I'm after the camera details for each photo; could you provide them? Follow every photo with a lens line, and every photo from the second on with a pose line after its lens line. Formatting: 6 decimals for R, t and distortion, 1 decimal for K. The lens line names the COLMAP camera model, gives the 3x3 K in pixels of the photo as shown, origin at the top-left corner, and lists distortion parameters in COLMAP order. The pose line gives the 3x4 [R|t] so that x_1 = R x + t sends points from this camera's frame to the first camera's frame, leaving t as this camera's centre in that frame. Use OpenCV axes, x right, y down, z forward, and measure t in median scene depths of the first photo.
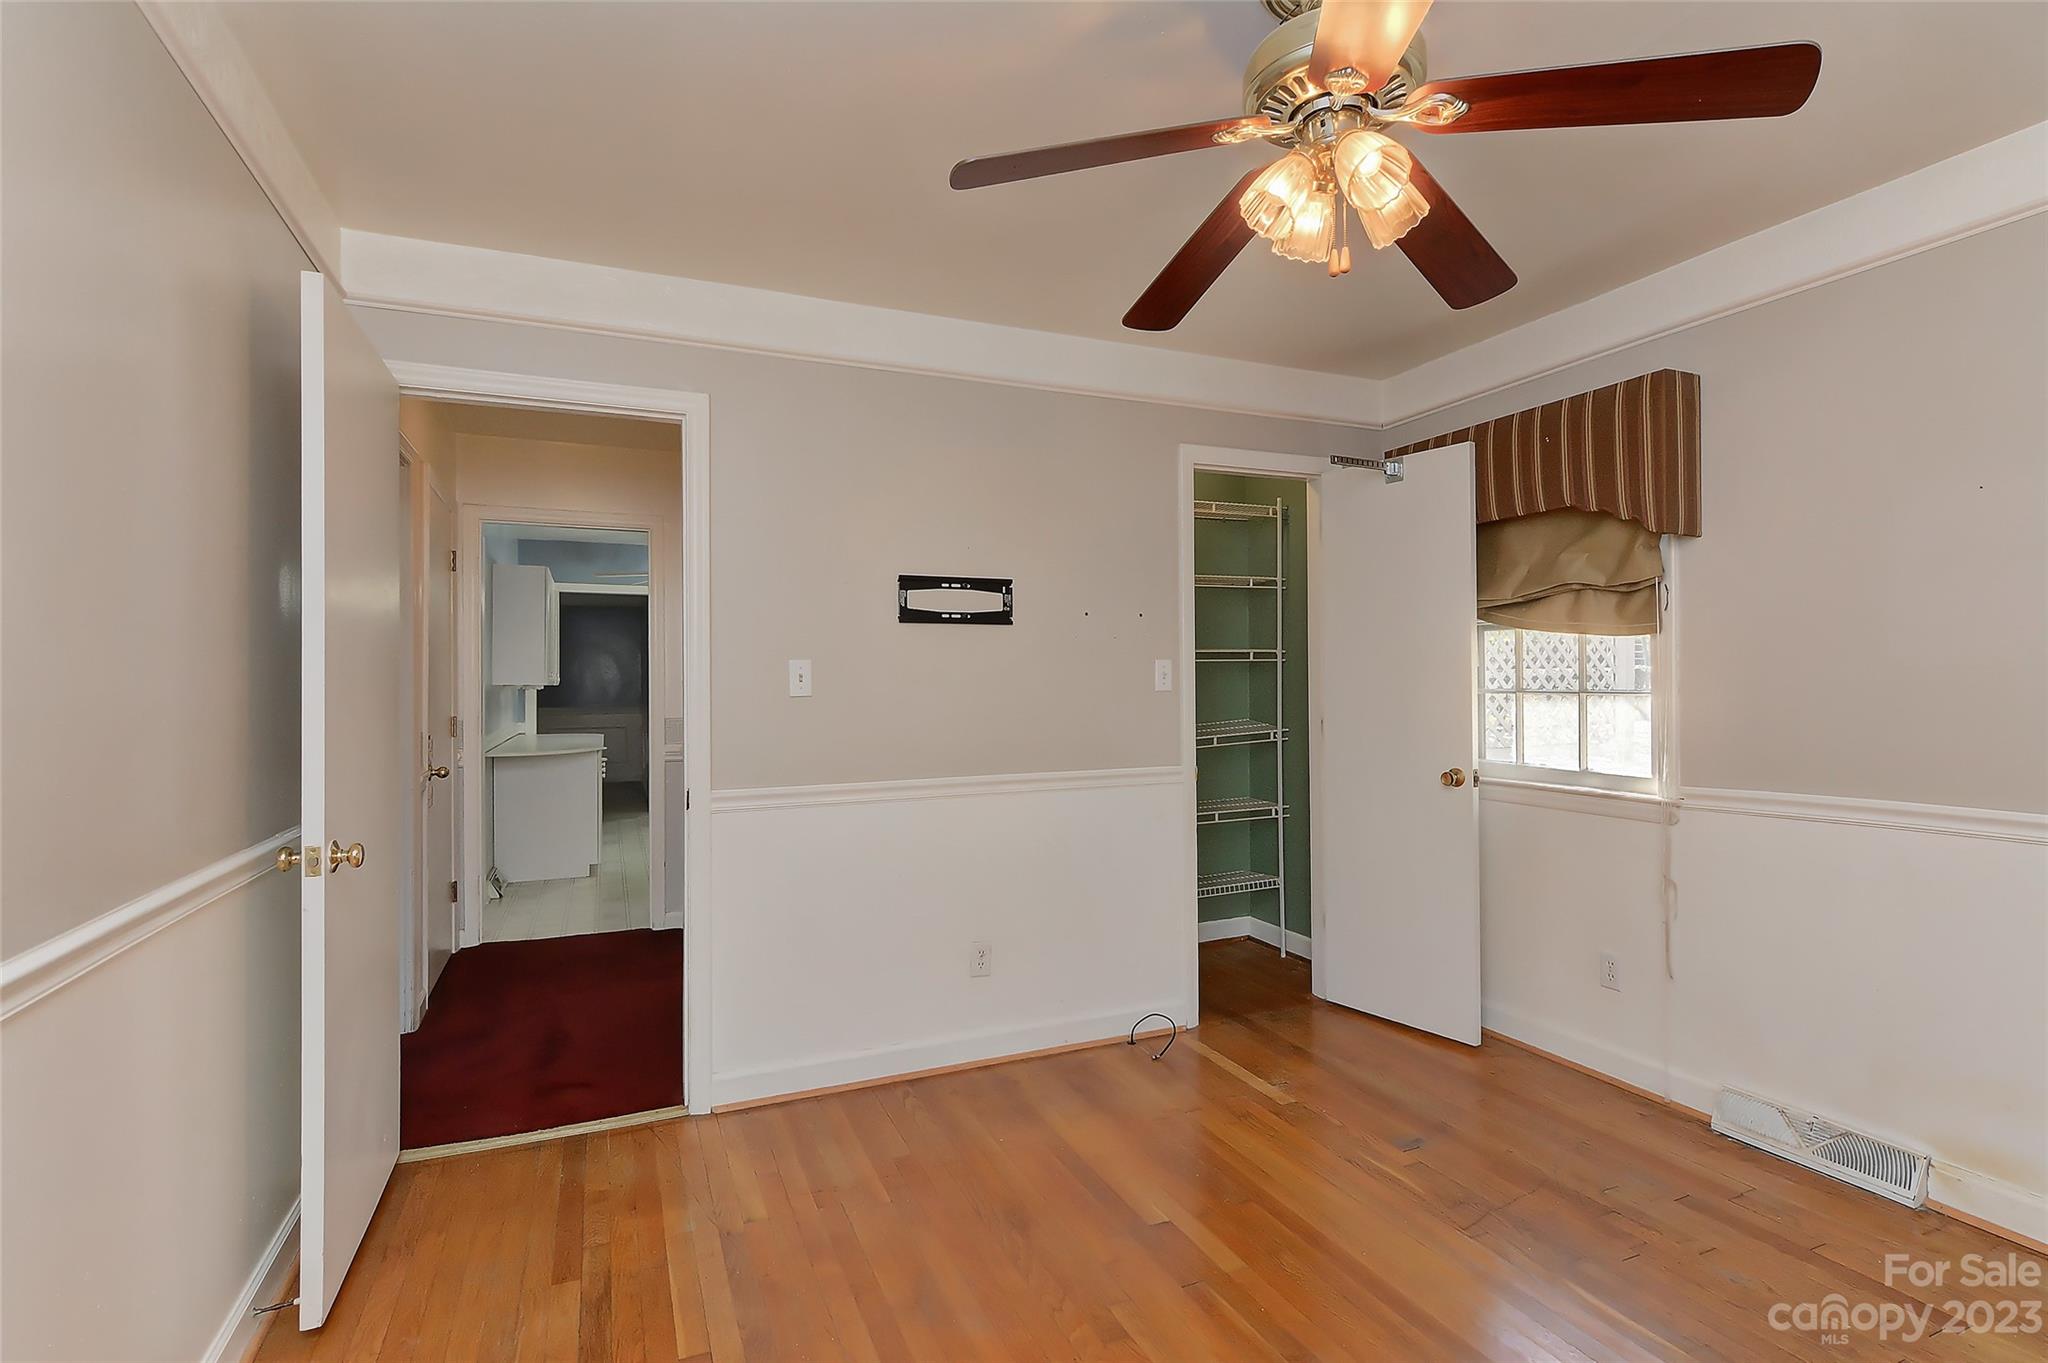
lens RADIAL K [[990.4, 0, 1024.0], [0, 990.4, 681.5], [0, 0, 1]] dist [0.020179, 0.000077]
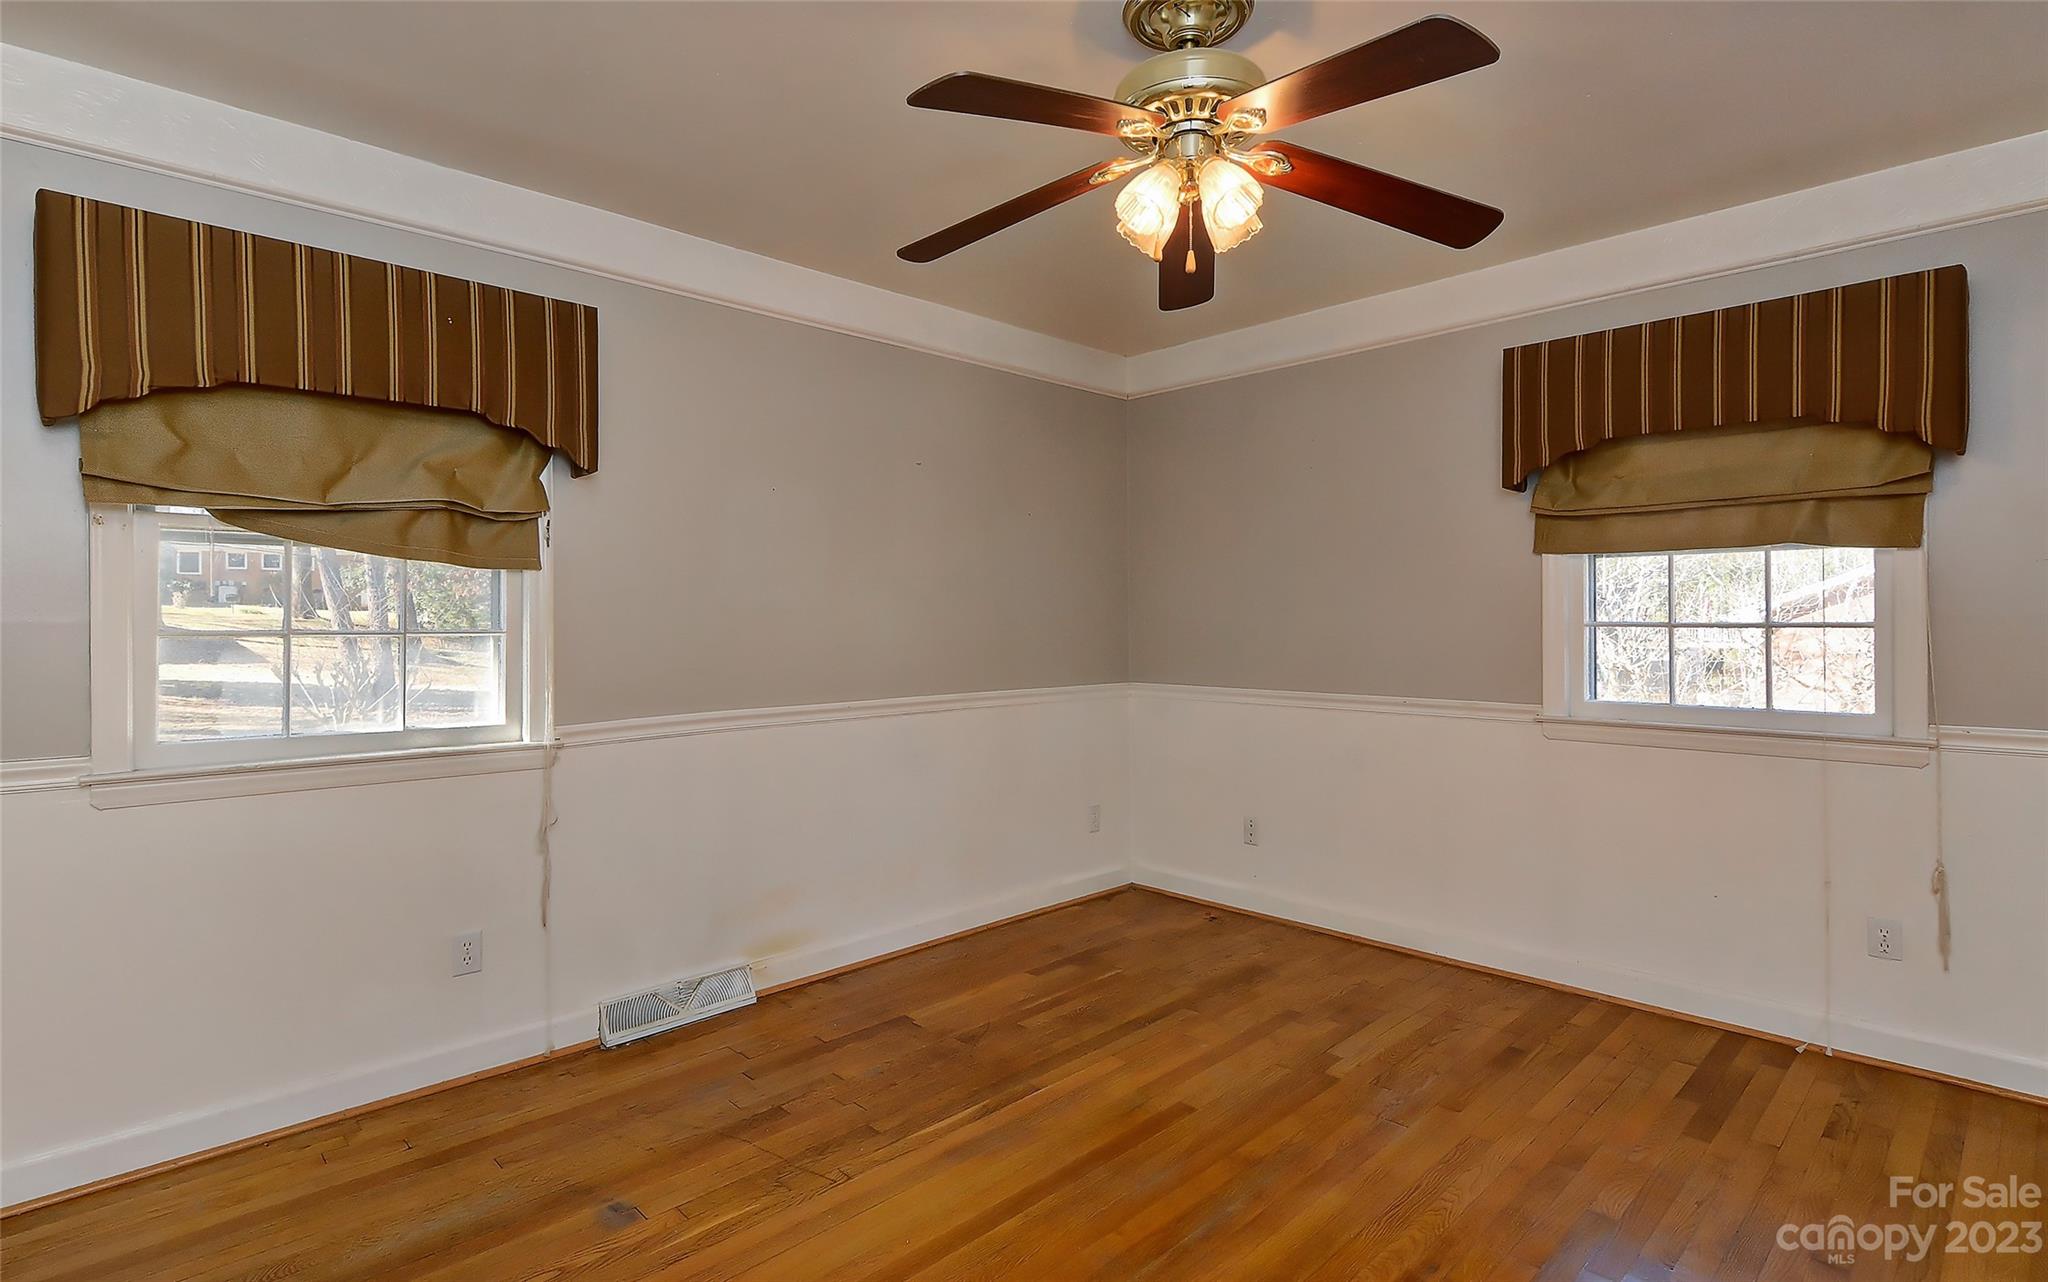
lens RADIAL K [[999.5, 0, 1024.0], [0, 999.5, 641.0], [0, 0, 1]] dist [-0.001881, -0.000242]
pose [[-0.356567, -0.018973, 0.934077, -0.422953], [-0.001548, 0.999804, 0.019717, 0.001985], [-0.934269, 0.005585, -0.356526, 0.944904]]
